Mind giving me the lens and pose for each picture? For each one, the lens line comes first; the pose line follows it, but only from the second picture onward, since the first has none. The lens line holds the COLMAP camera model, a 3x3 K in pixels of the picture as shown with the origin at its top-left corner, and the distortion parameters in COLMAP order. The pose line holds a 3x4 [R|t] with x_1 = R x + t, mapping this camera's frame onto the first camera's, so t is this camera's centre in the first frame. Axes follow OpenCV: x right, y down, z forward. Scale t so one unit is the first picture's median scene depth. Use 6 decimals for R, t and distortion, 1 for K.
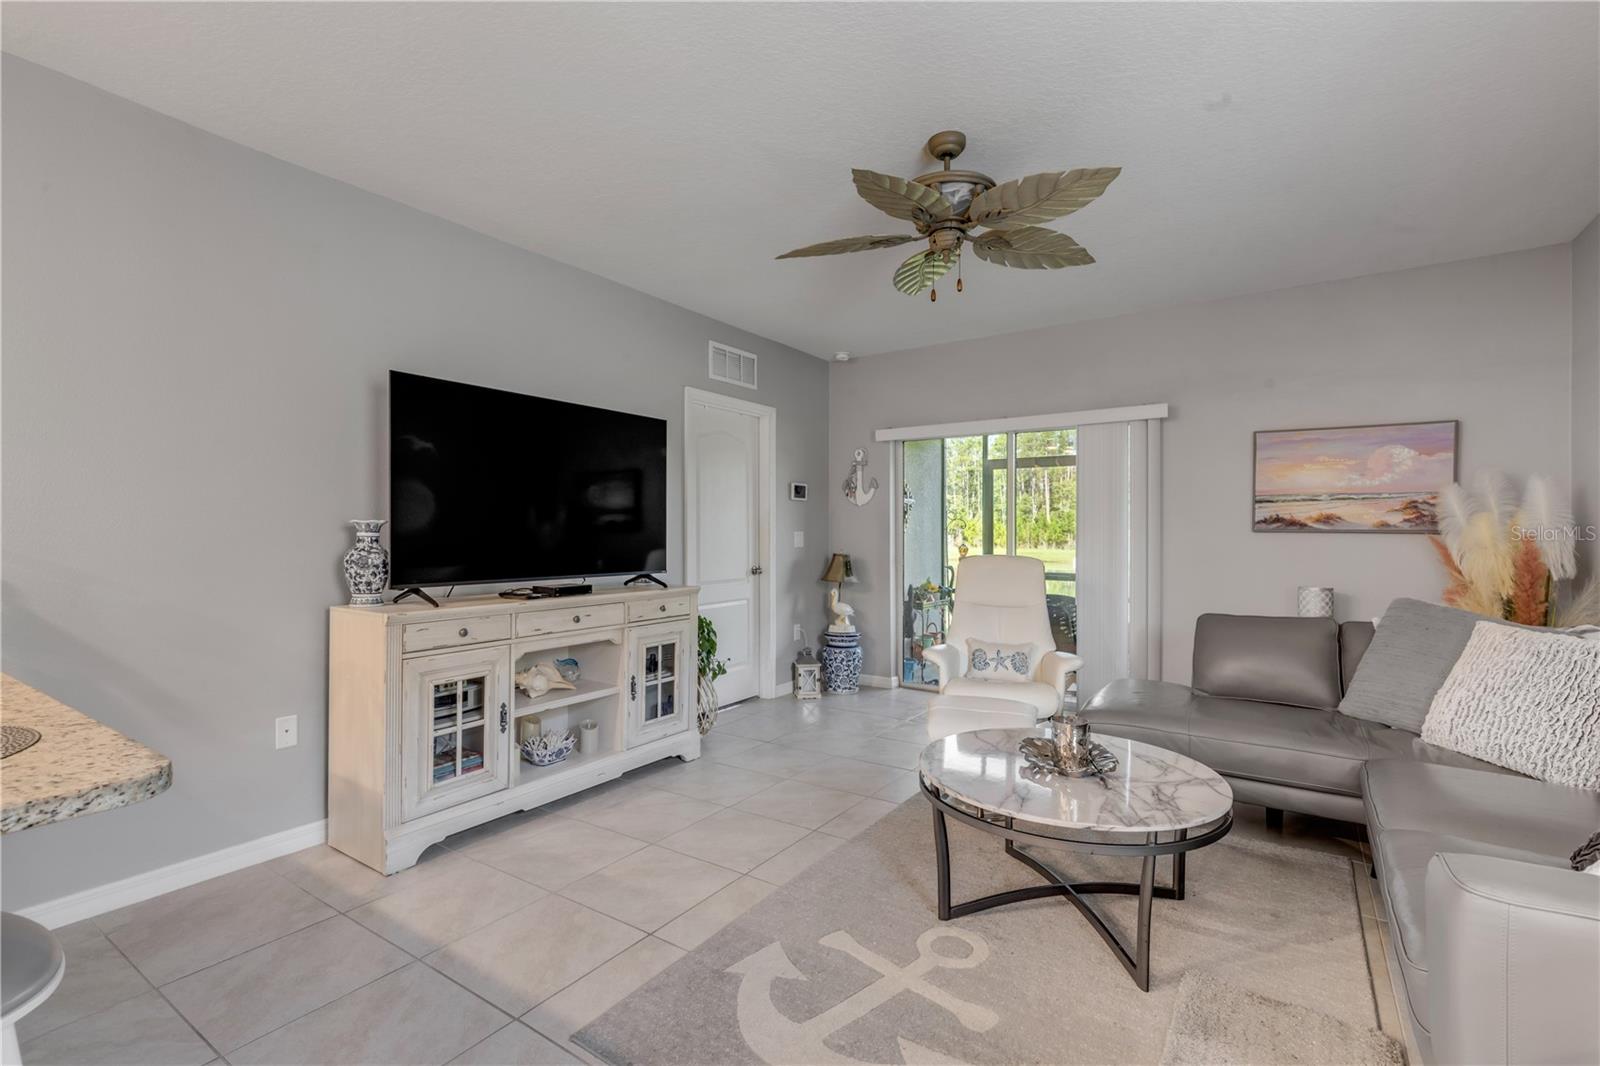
lens RADIAL K [[721.1, 0, 803.2], [0, 721.1, 535.0], [0, 0, 1]] dist [0.006724, -0.000671]
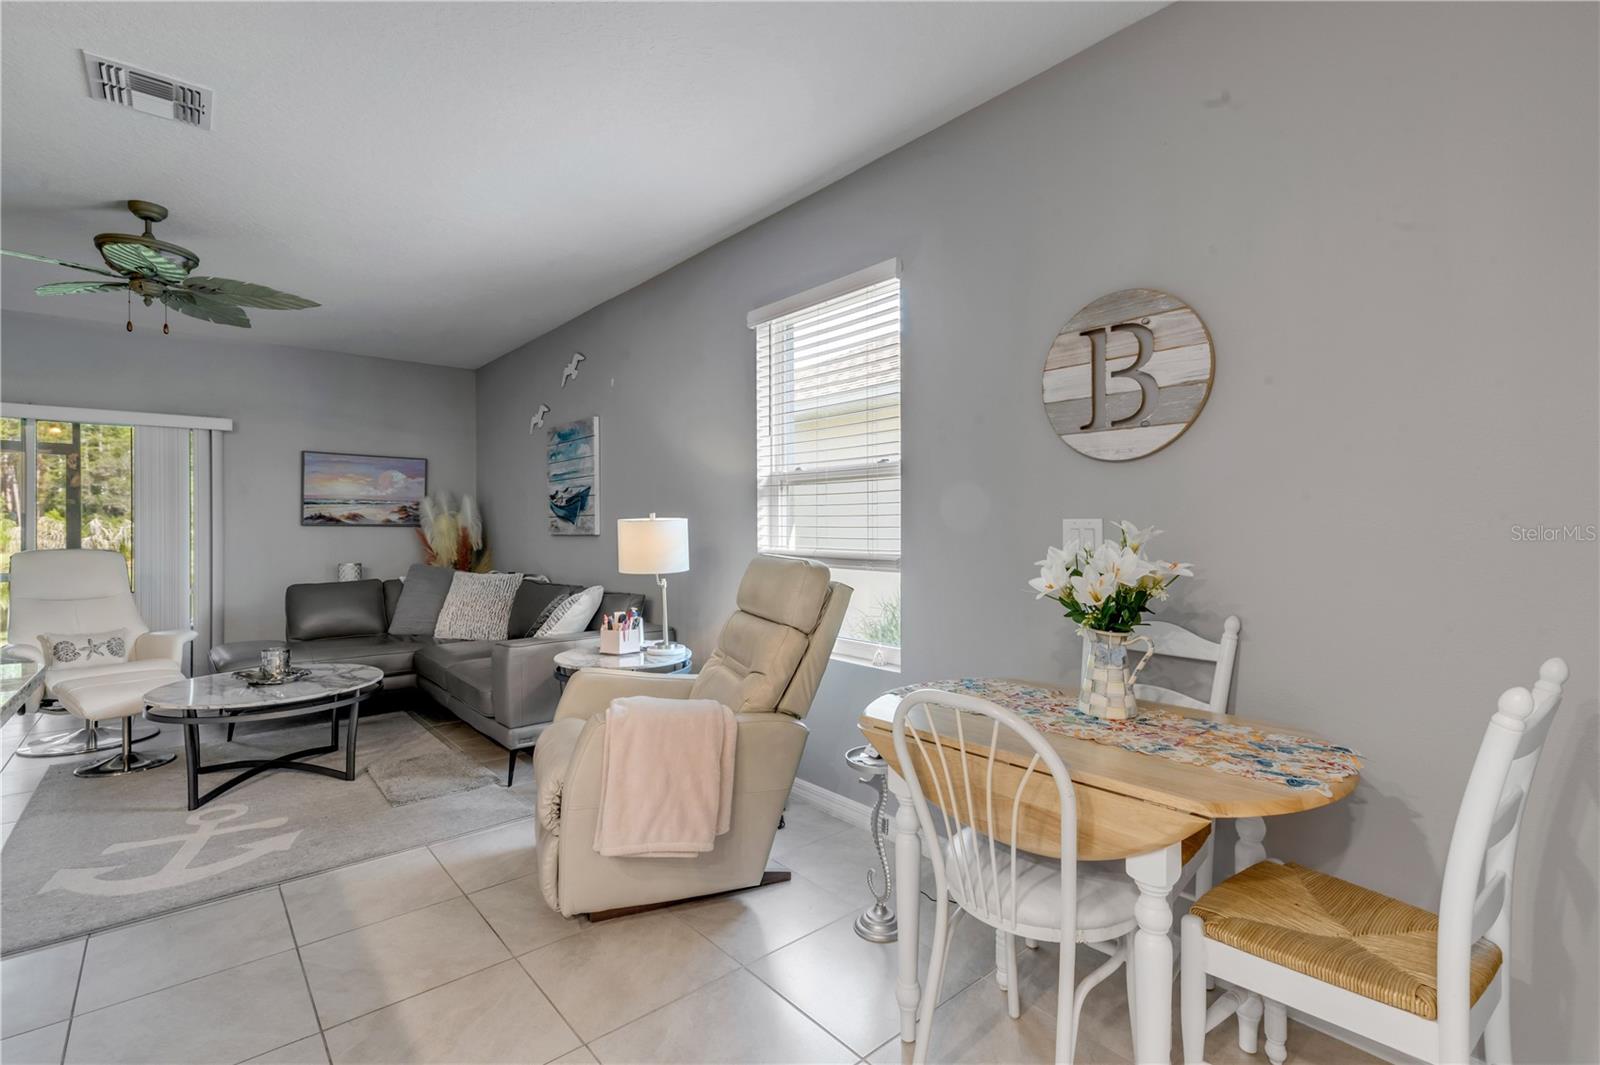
lens RADIAL K [[721.3, 0, 794.0], [0, 721.3, 526.9], [0, 0, 1]] dist [0.005566, -0.000513]
pose [[0.267424, -0.001232, 0.963578, -0.467840], [0.007484, 0.999972, -0.000799, 0.006555], [-0.963550, 0.007425, 0.267426, -0.260565]]
